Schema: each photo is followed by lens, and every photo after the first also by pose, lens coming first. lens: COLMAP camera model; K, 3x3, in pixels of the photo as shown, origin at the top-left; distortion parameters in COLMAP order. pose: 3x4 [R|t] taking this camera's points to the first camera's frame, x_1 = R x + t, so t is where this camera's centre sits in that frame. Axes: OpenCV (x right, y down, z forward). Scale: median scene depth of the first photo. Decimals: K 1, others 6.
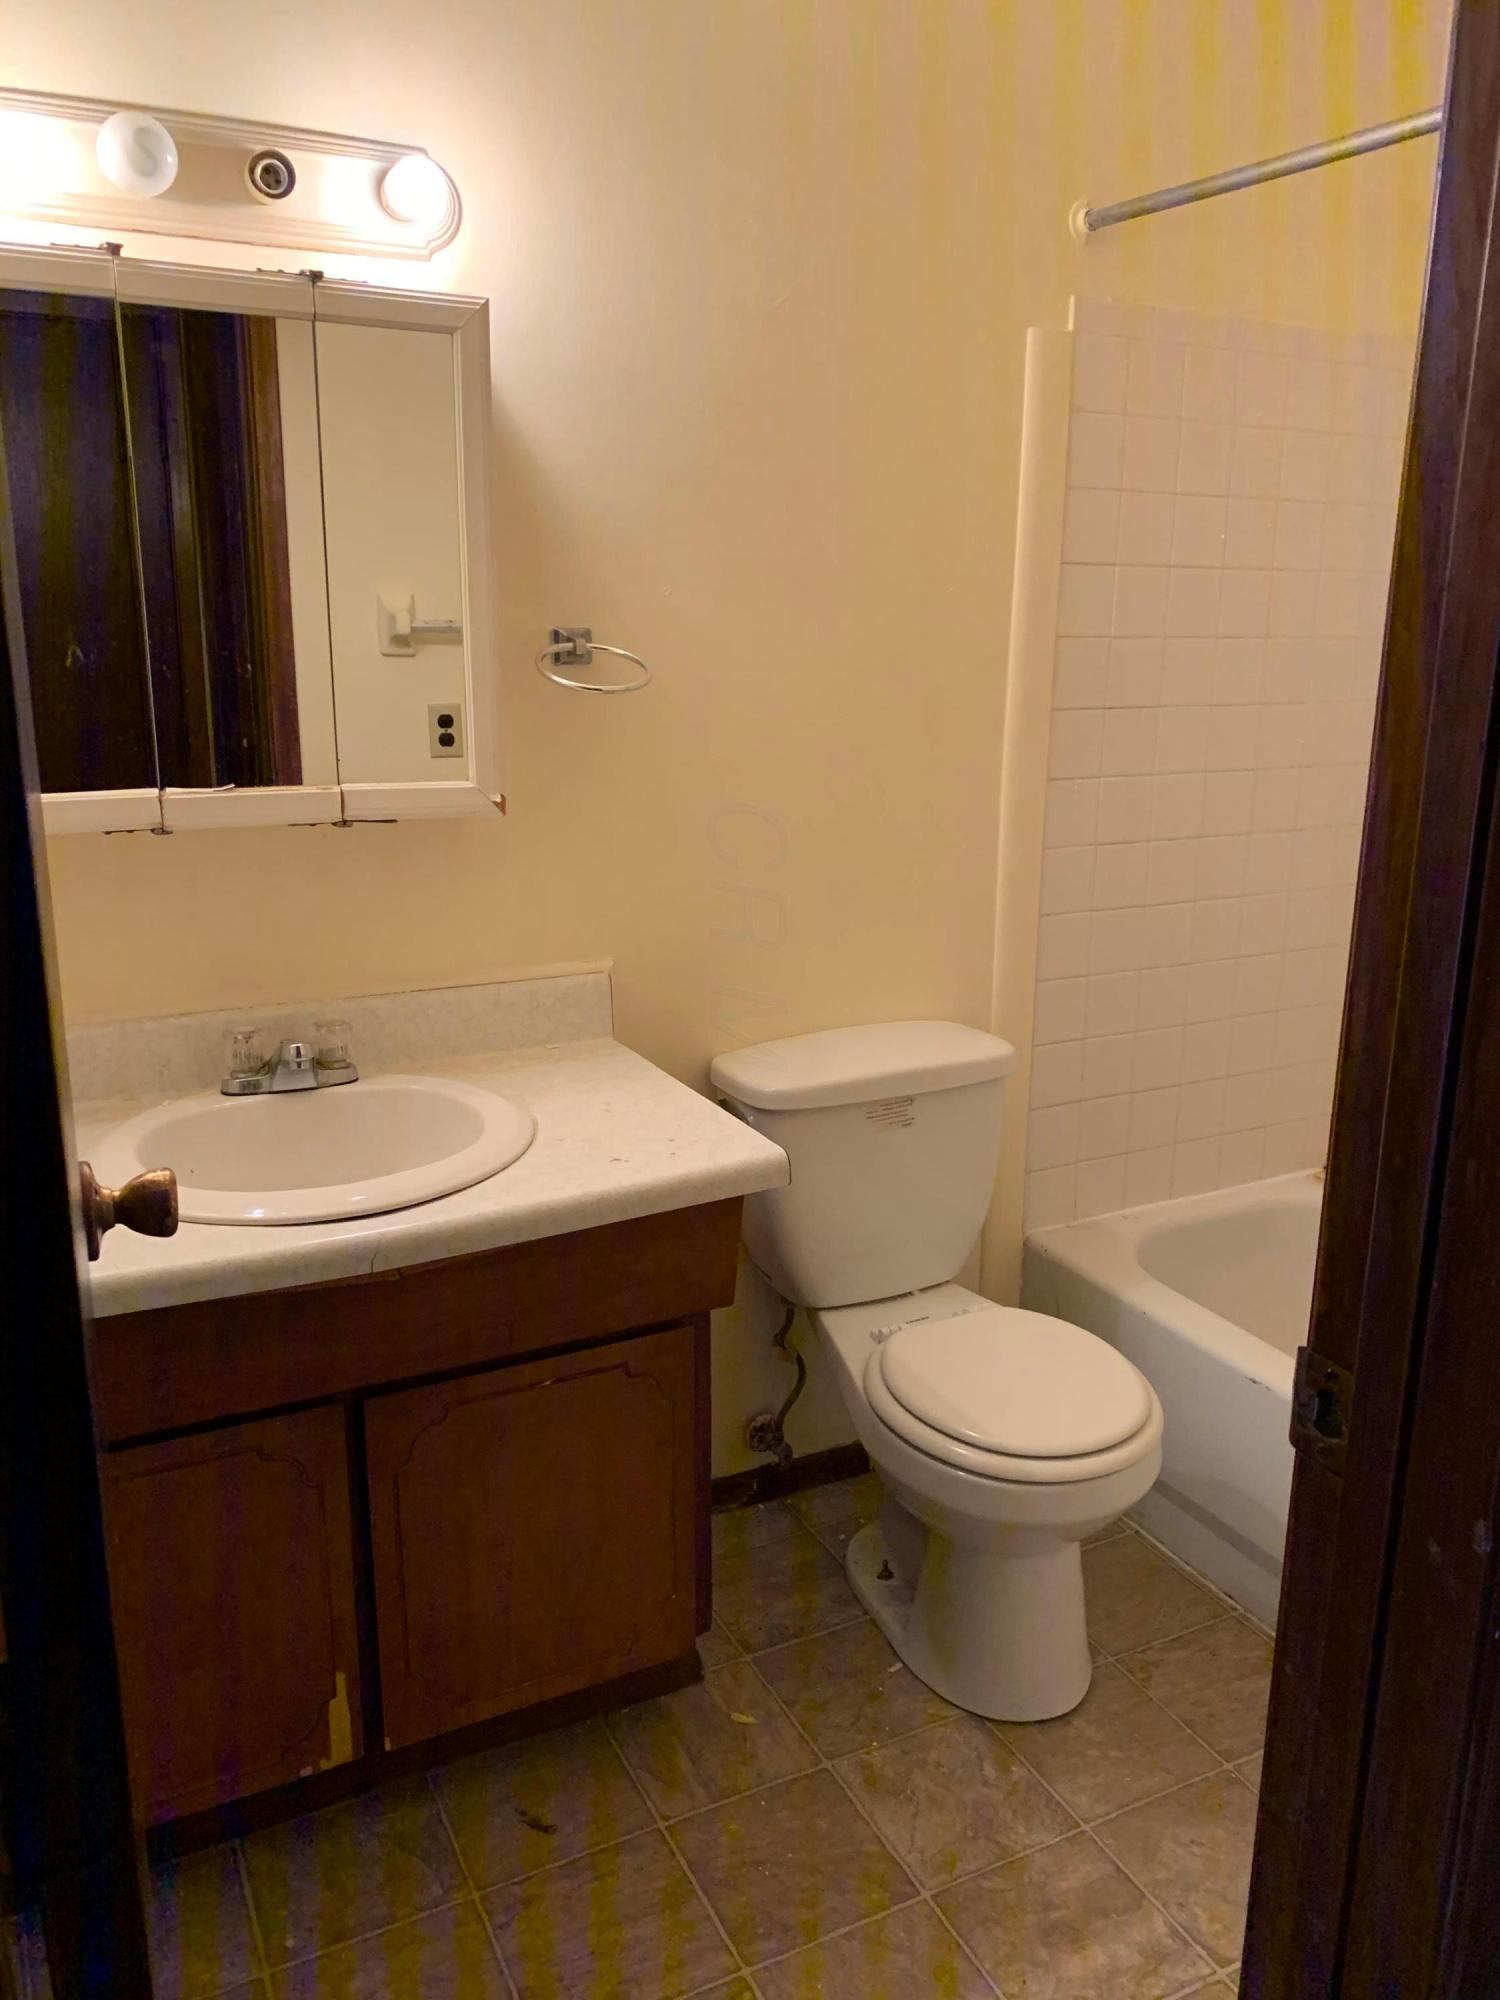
lens RADIAL K [[1519.1, 0, 760.7], [0, 1519.1, 1000.1], [0, 0, 1]] dist [0.028492, -0.037784]
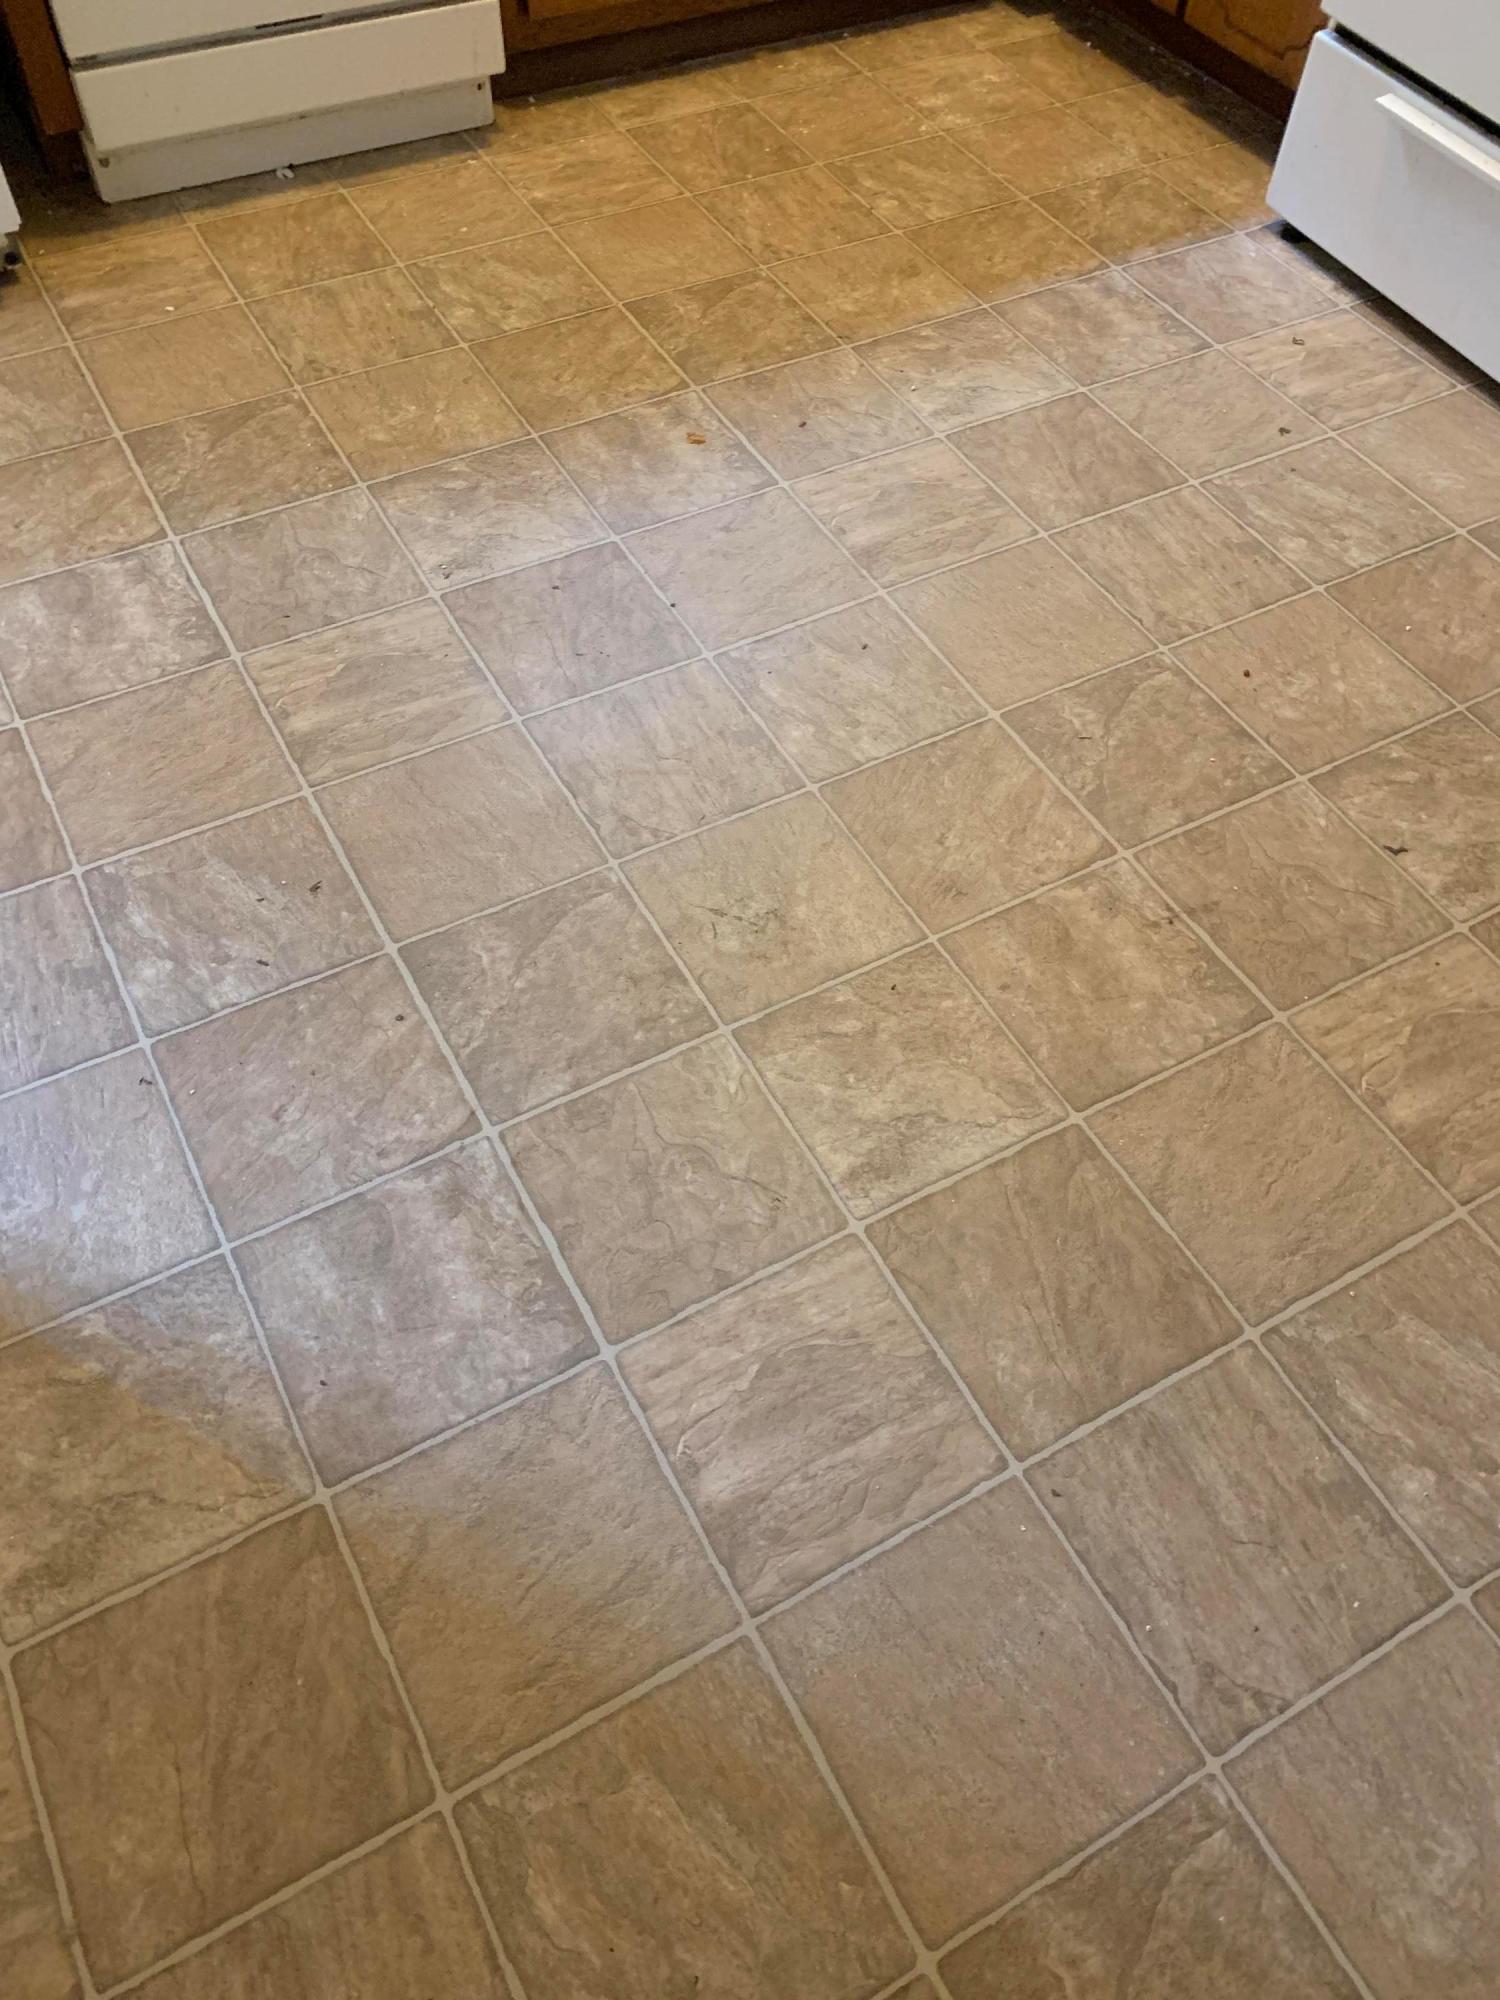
lens RADIAL K [[1519.1, 0, 747.5], [0, 1519.1, 988.3], [0, 0, 1]] dist [0.028492, -0.037784]
pose [[-0.041317, -0.806814, 0.589359, -0.106664], [0.207940, 0.570003, 0.794895, -0.009030], [-0.977268, 0.155394, 0.144218, 0.706210]]
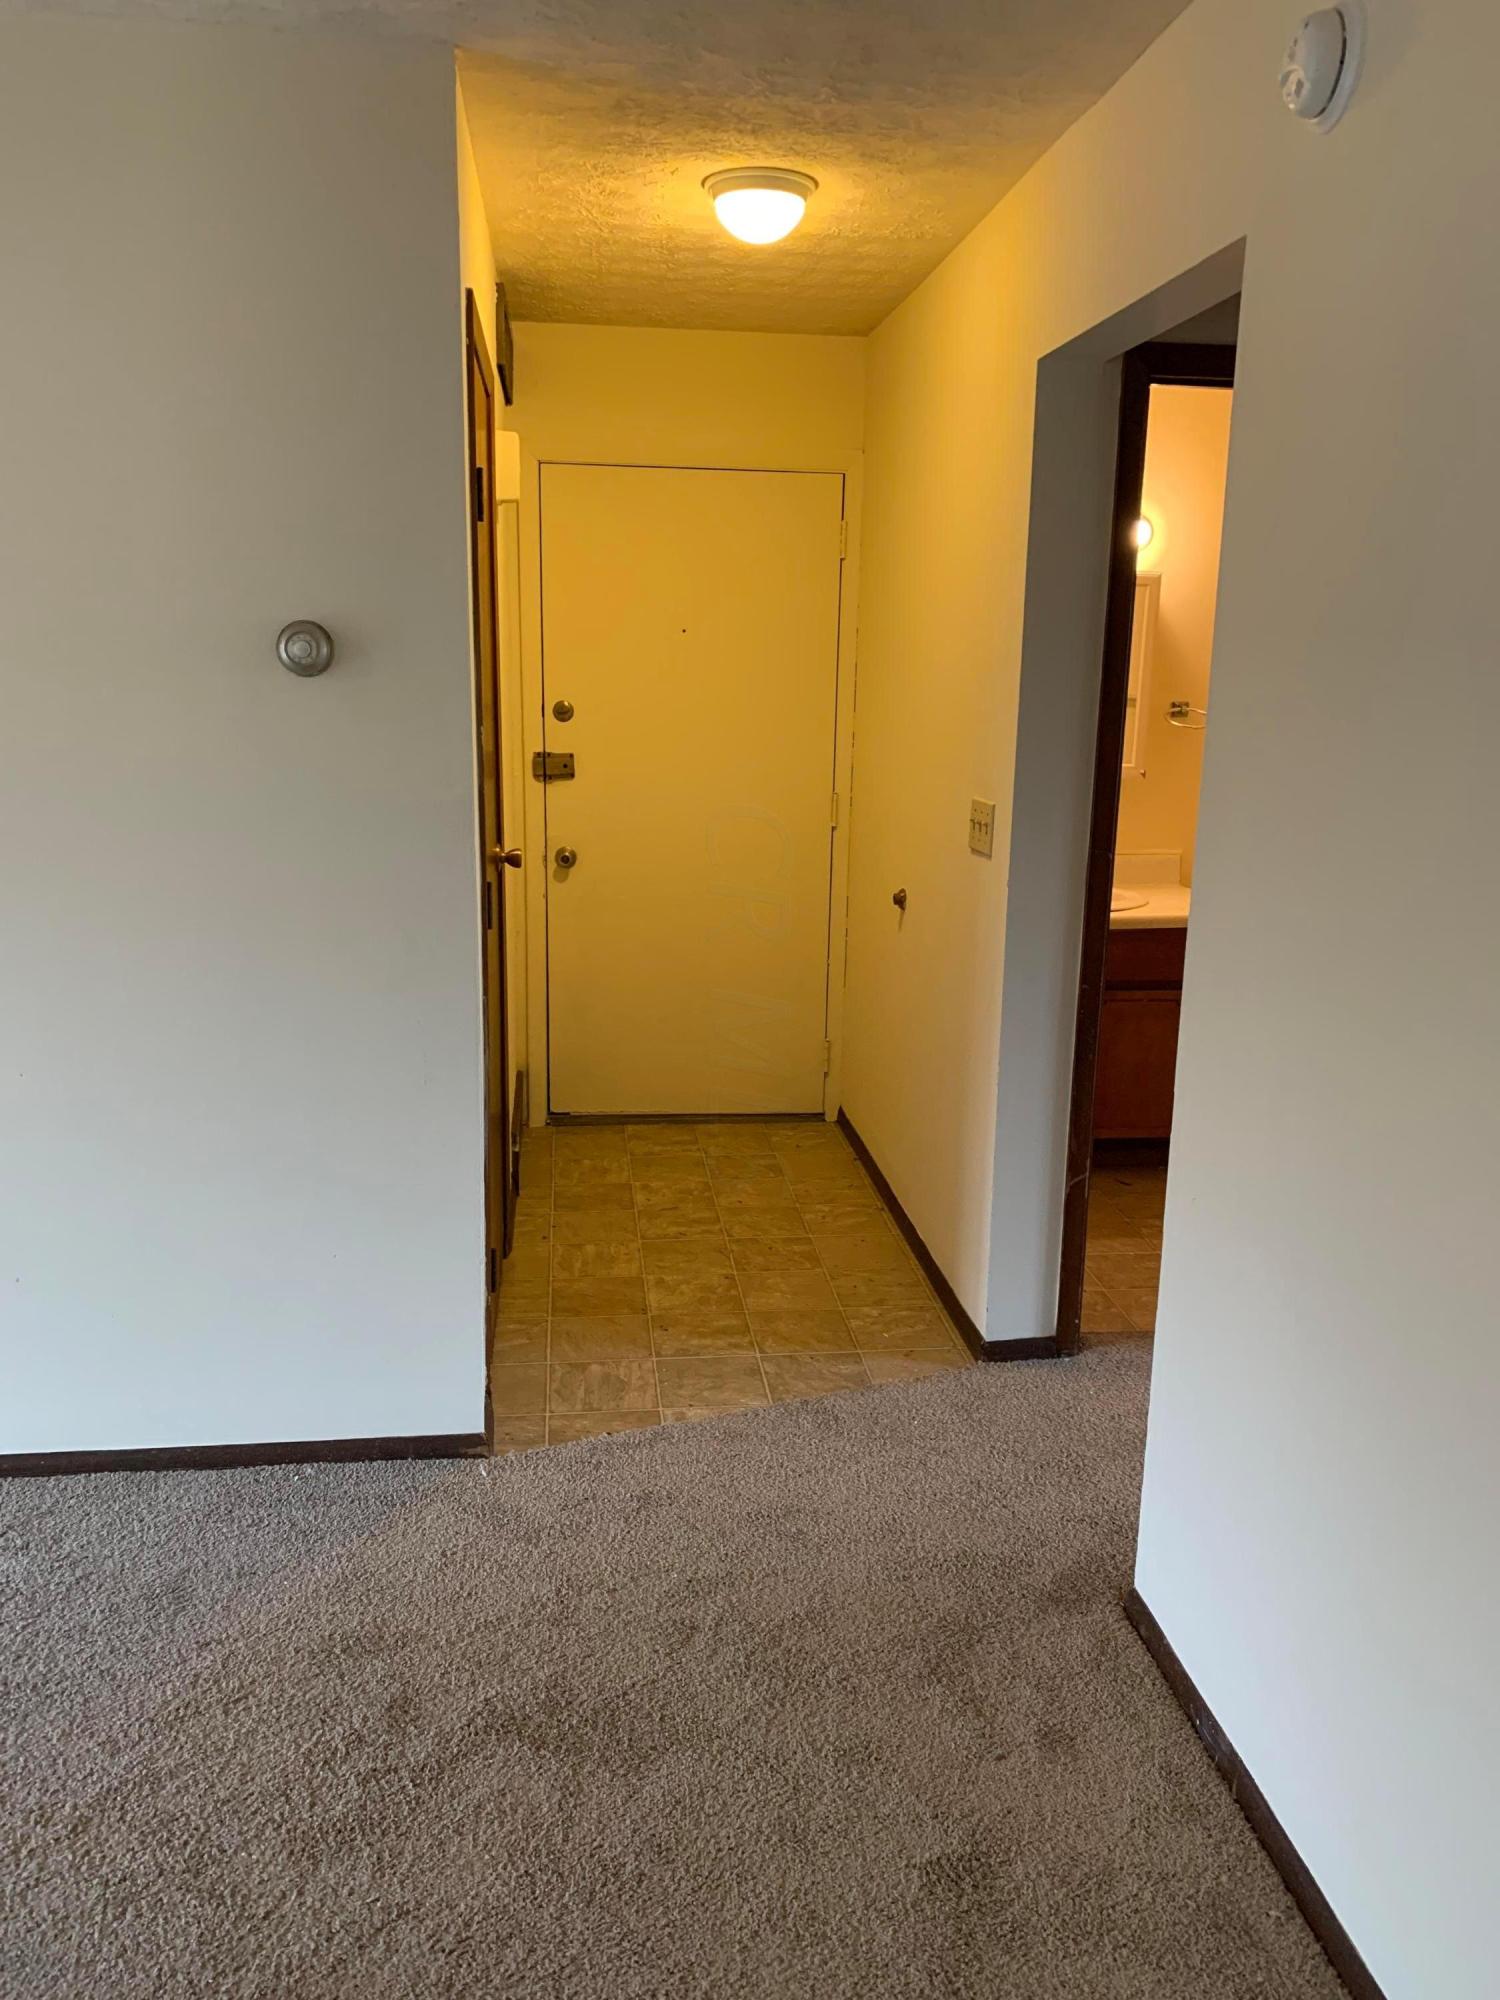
lens RADIAL K [[1519.1, 0, 749.7], [0, 1519.1, 998.4], [0, 0, 1]] dist [0.028492, -0.037784]
pose [[0.939611, 0.078010, -0.333234, 1.727815], [-0.086048, 0.996247, -0.009405, 0.291553], [0.331250, 0.037512, 0.942797, -1.369909]]
